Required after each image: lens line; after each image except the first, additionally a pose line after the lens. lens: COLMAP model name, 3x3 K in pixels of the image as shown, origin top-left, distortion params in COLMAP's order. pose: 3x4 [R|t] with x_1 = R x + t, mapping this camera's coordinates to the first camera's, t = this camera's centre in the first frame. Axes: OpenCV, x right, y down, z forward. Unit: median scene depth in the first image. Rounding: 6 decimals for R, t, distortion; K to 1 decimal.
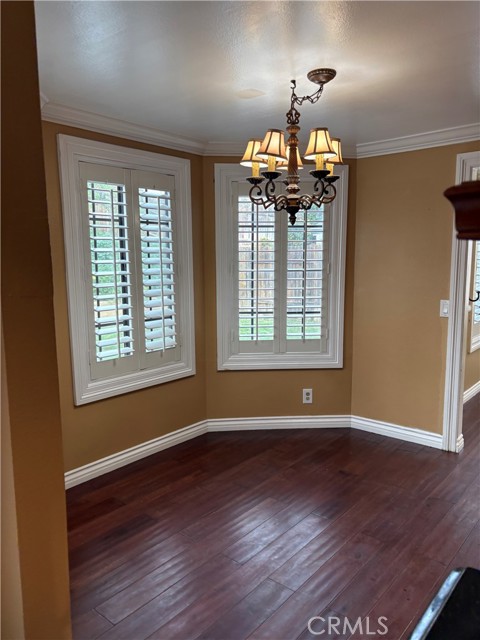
lens RADIAL K [[490.9, 0, 242.3], [0, 490.9, 320.2], [0, 0, 1]] dist [0.033364, -0.038484]
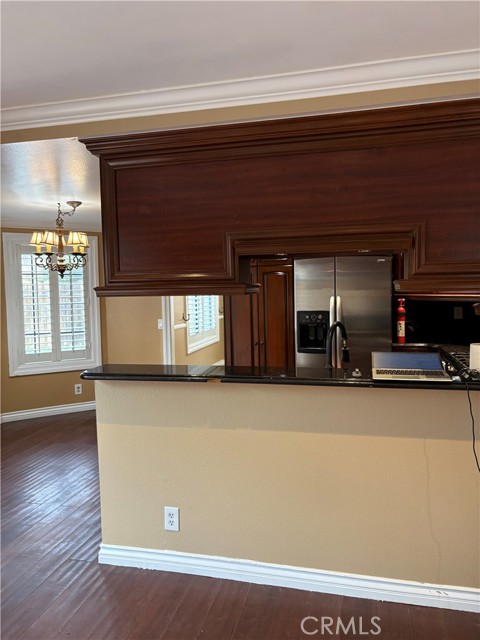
lens RADIAL K [[490.9, 0, 243.1], [0, 490.9, 315.2], [0, 0, 1]] dist [0.033364, -0.038484]
pose [[0.899426, -0.036058, 0.435583, -0.058873], [0.069869, 0.995637, -0.061852, 0.062635], [-0.431453, 0.086065, 0.898021, -0.568436]]
